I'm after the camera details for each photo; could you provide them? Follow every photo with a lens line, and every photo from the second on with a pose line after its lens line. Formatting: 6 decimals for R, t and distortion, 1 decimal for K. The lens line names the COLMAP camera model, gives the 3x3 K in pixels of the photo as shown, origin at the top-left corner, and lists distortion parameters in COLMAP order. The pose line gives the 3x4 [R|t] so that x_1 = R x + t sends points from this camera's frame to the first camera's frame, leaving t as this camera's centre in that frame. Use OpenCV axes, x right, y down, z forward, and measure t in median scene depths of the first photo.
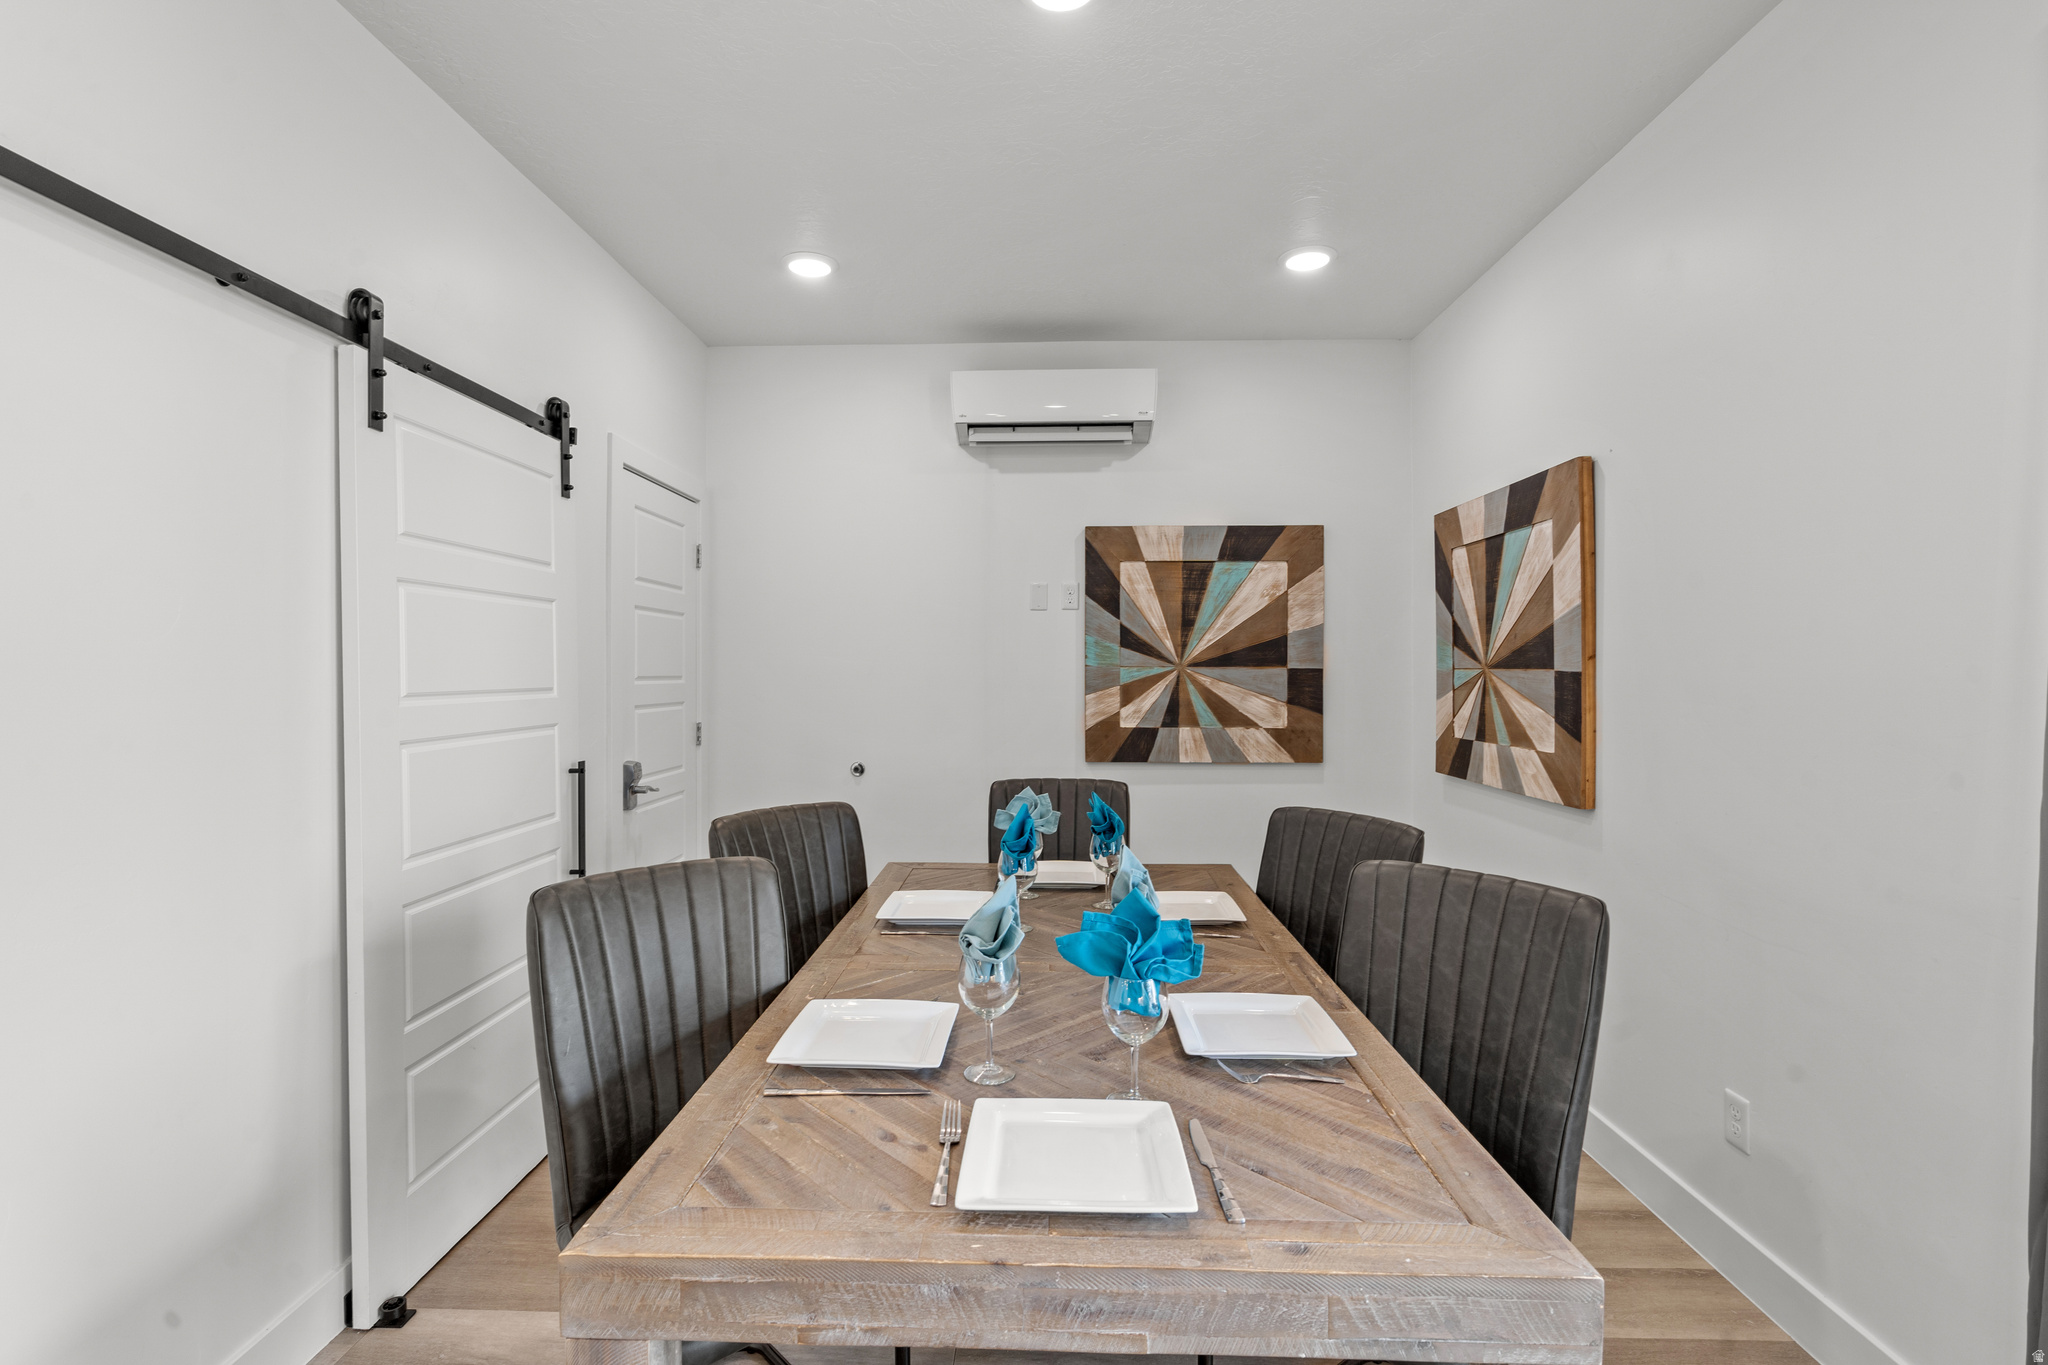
lens RADIAL K [[942.2, 0, 1020.4], [0, 942.2, 680.2], [0, 0, 1]] dist [-0.011144, 0.003510]
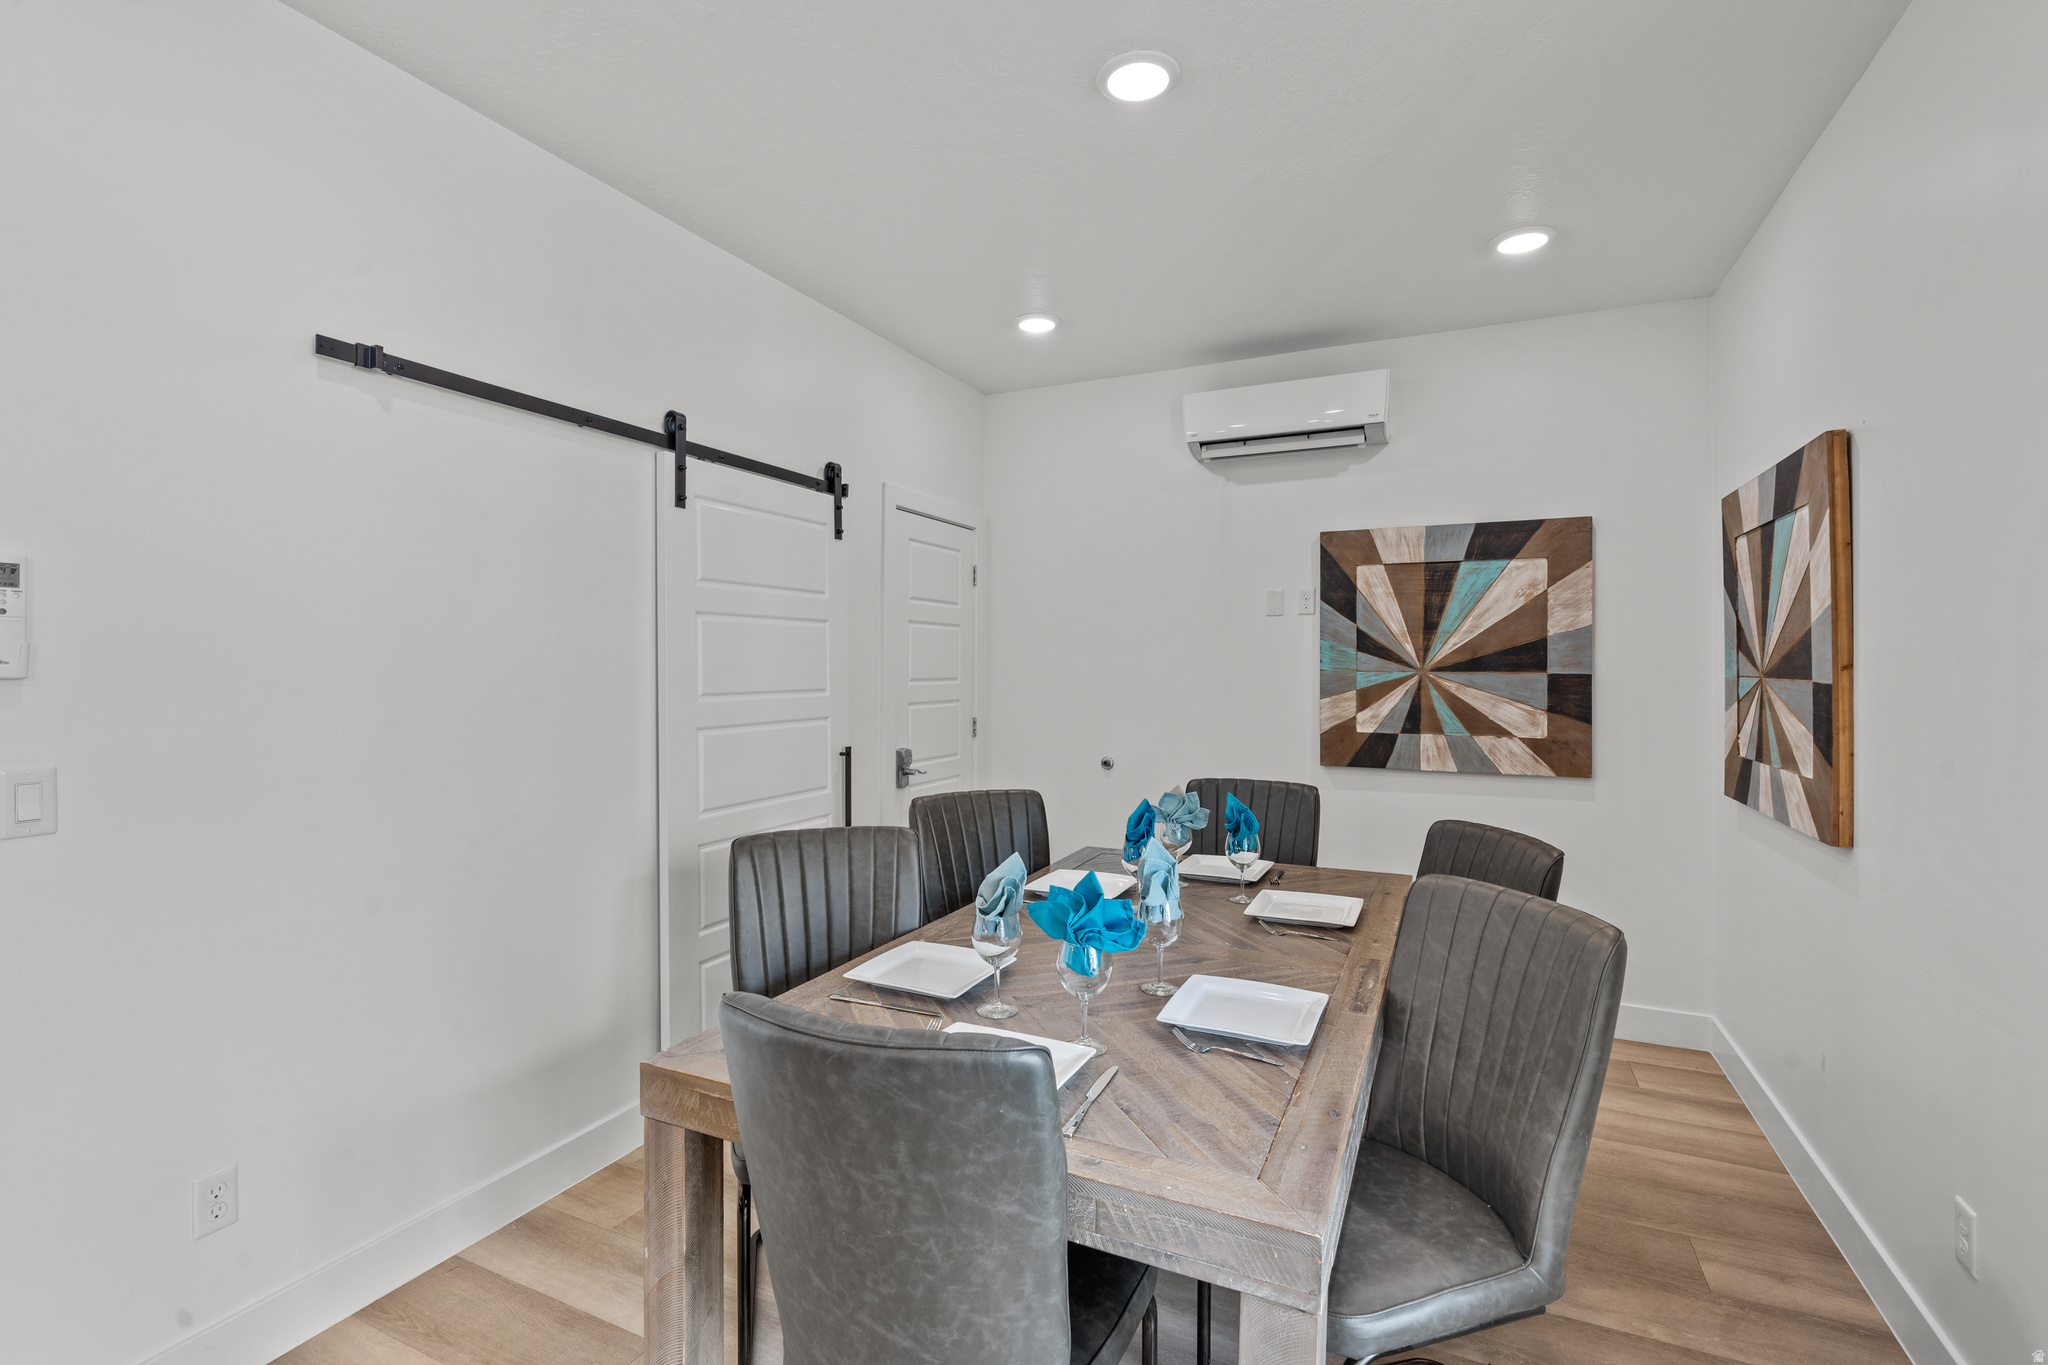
lens RADIAL K [[942.2, 0, 1030.8], [0, 942.2, 669.8], [0, 0, 1]] dist [-0.011144, 0.003510]
pose [[0.915578, 0.003829, -0.402122, 0.275757], [-0.005858, 0.999976, -0.003816, -0.014518], [0.402098, 0.005850, 0.915578, -0.066179]]
